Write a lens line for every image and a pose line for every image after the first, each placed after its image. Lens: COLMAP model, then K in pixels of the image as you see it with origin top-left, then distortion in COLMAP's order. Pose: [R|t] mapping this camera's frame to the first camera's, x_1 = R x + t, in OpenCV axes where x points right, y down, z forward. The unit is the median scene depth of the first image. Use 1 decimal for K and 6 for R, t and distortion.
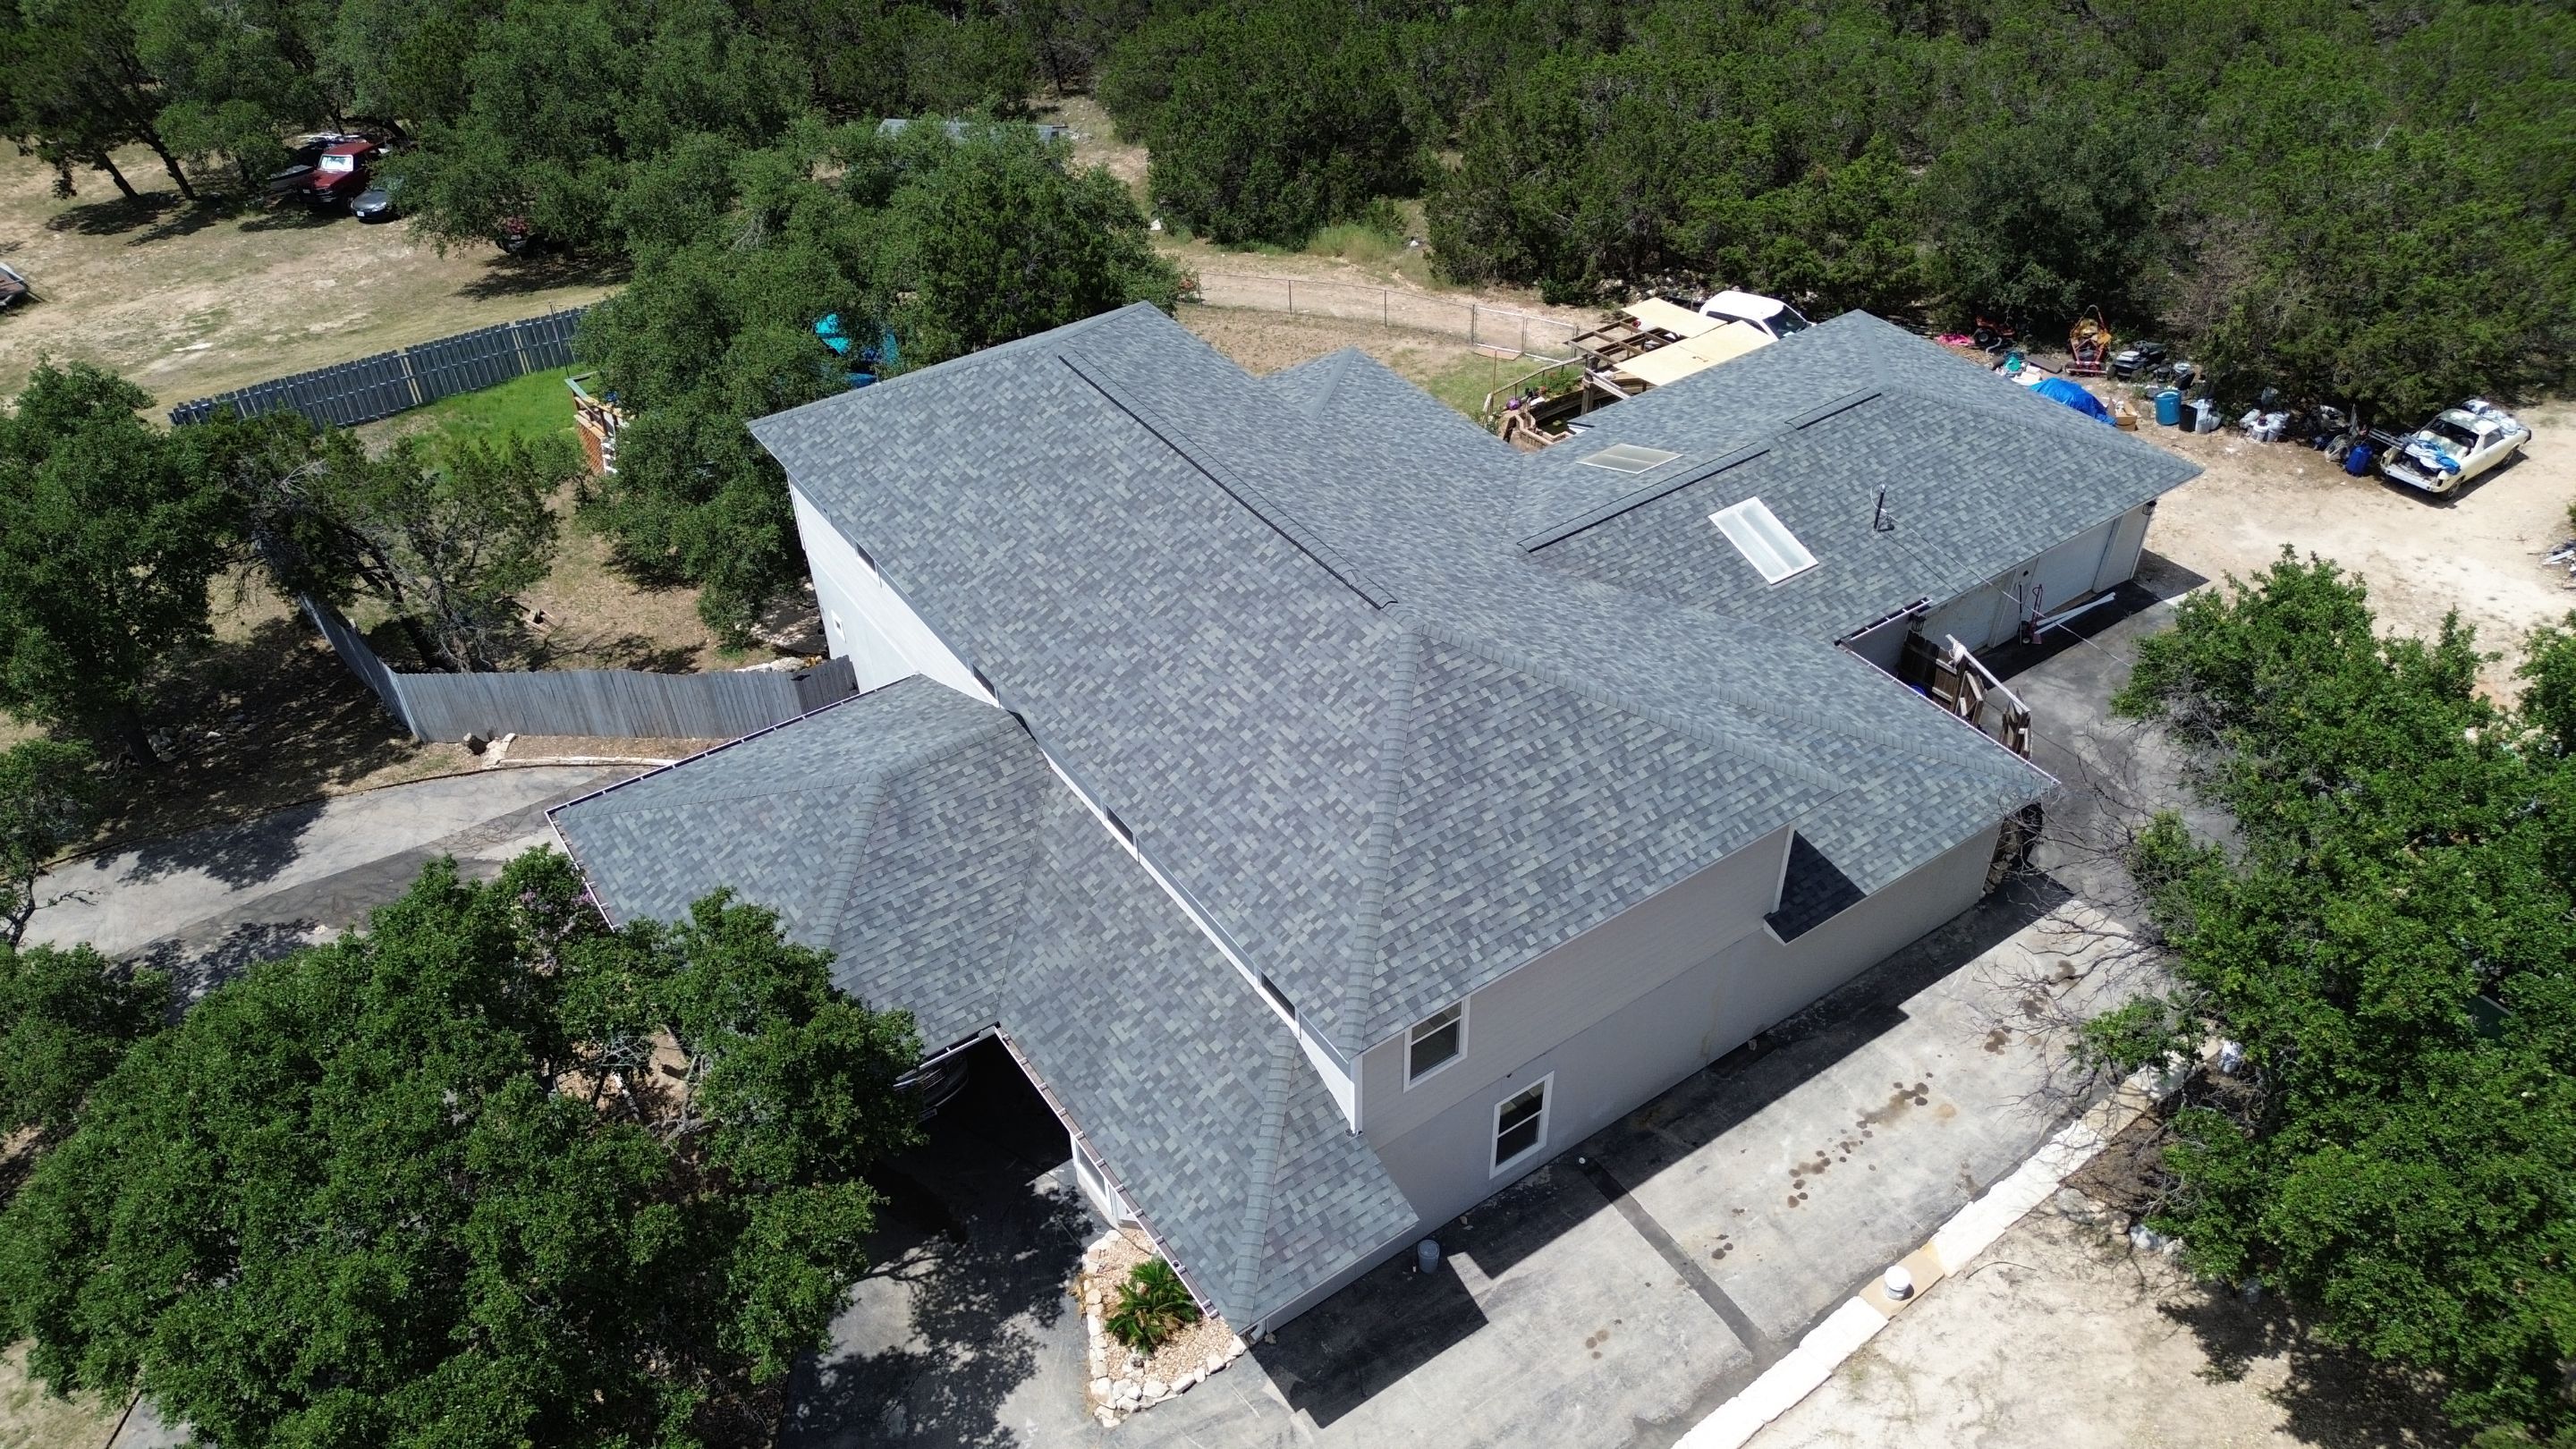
lens RADIAL K [[1819.4, 0, 1289.8], [0, 1819.4, 714.2], [0, 0, 1]] dist [0.071382, -0.075313]
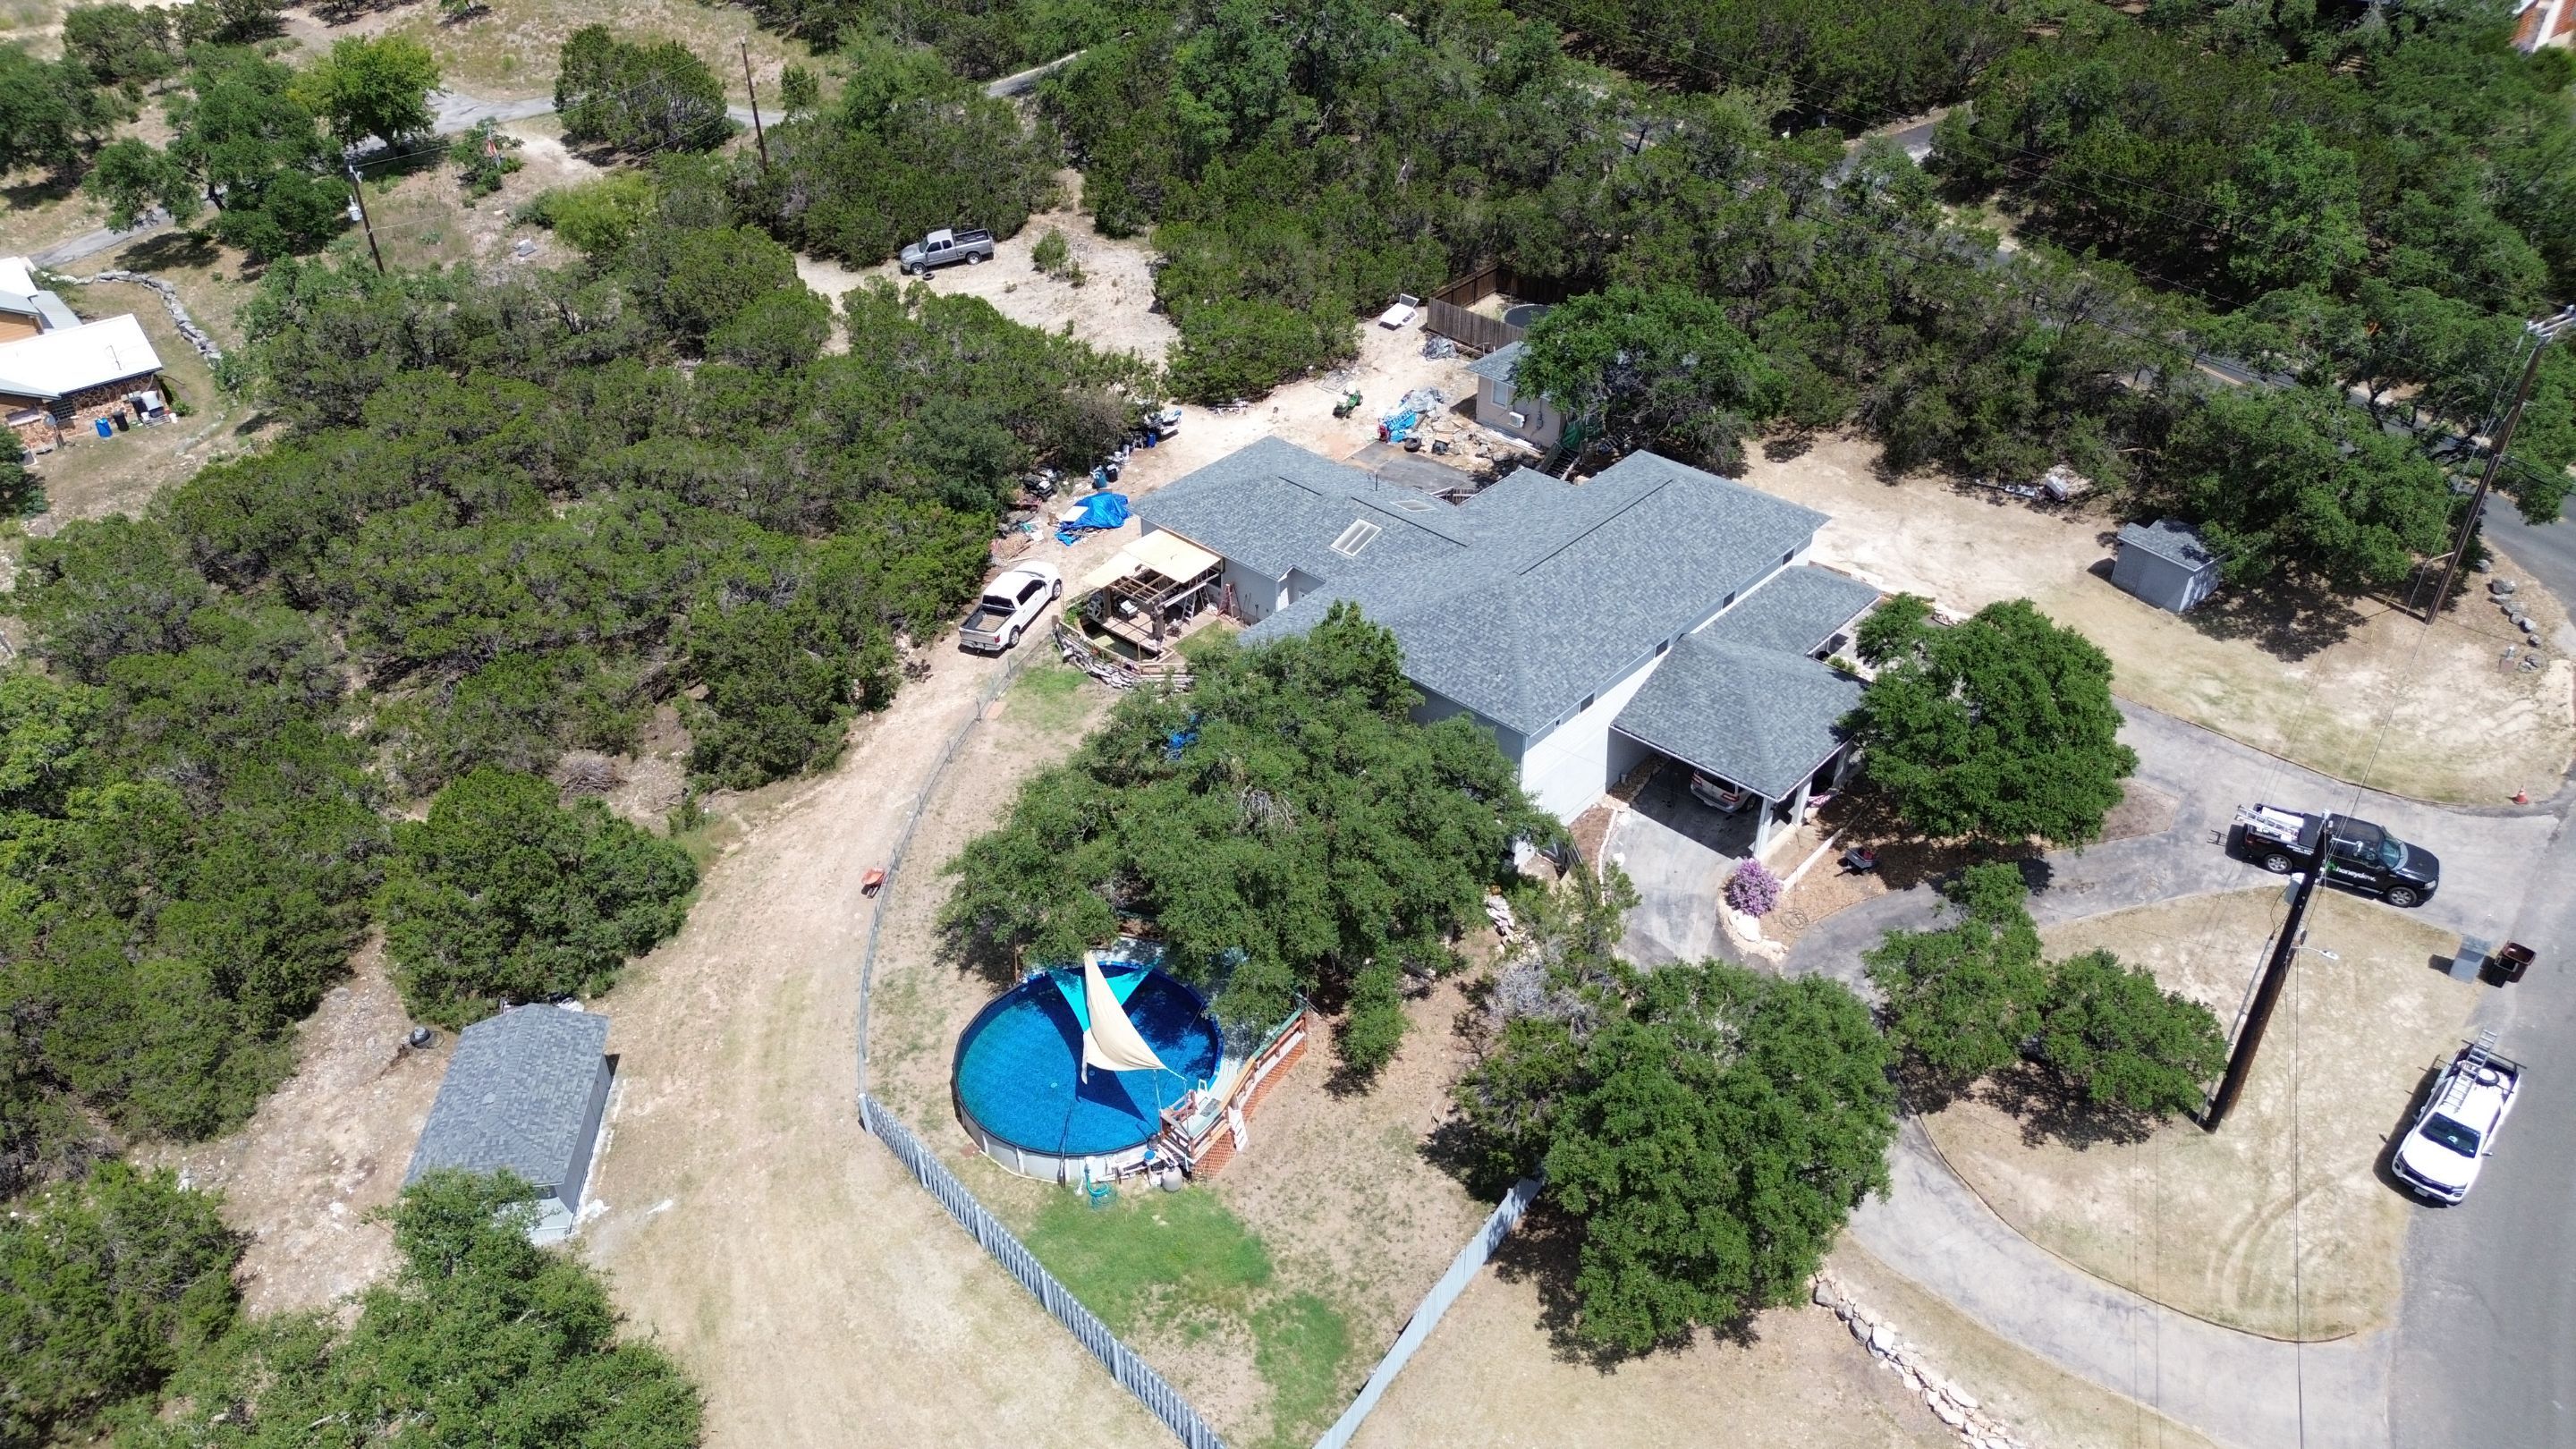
lens RADIAL K [[1819.4, 0, 1290.4], [0, 1819.4, 726.5], [0, 0, 1]] dist [0.071382, -0.075313]
pose [[-0.225975, -0.544052, 0.808049, -1.955877], [0.610756, 0.567091, 0.552617, -1.500777], [-0.758889, 0.618398, 0.204134, 0.997595]]
